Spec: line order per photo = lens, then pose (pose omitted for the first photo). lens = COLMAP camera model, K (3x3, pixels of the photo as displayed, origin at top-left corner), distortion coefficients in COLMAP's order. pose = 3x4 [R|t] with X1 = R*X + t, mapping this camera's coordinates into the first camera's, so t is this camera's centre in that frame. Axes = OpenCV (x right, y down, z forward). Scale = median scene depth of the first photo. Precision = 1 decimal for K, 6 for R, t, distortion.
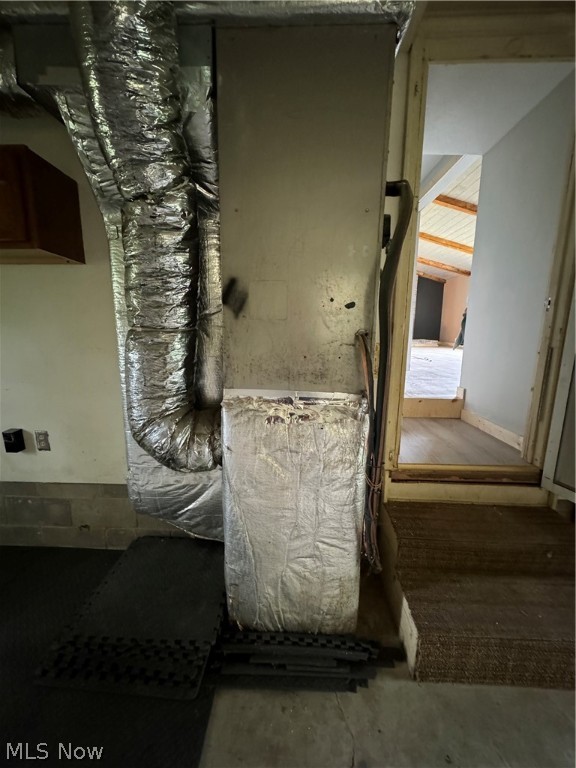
lens RADIAL K [[304.7, 0, 285.5], [0, 304.7, 384.2], [0, 0, 1]] dist [-0.002725, 0.000398]
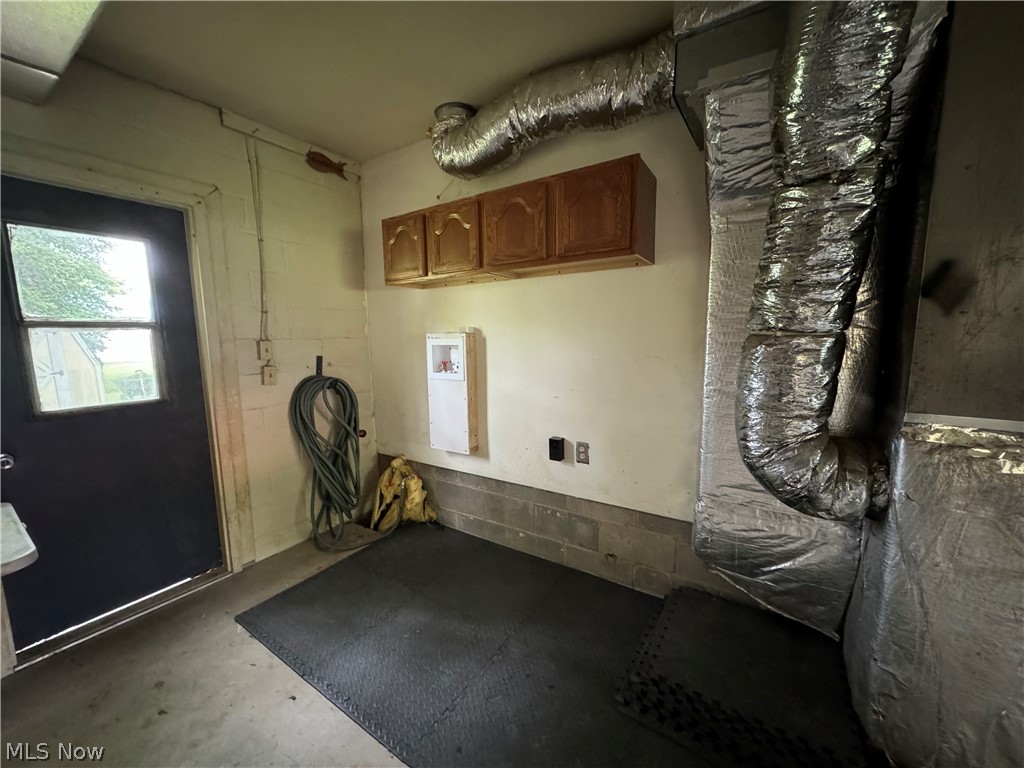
lens RADIAL K [[406.3, 0, 512.6], [0, 406.3, 383.6], [0, 0, 1]] dist [-0.002725, 0.000398]
pose [[0.849388, 0.042463, -0.526057, -0.378900], [-0.070826, 0.996913, -0.033889, 0.034376], [0.522994, 0.066043, 0.849774, -0.240163]]
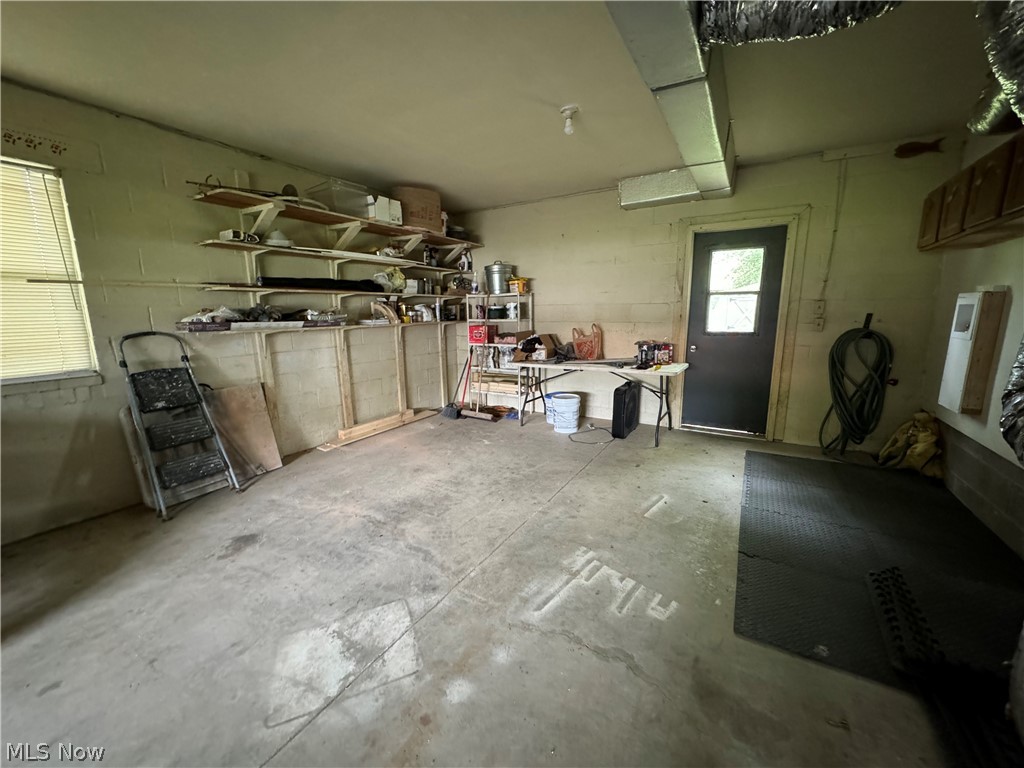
lens RADIAL K [[406.3, 0, 512.5], [0, 406.3, 387.5], [0, 0, 1]] dist [-0.002725, 0.000398]
pose [[-0.483595, 0.162668, -0.860043, 0.924950], [-0.149619, 0.952755, 0.264333, 0.007868], [0.862409, 0.256509, -0.436410, 0.197534]]
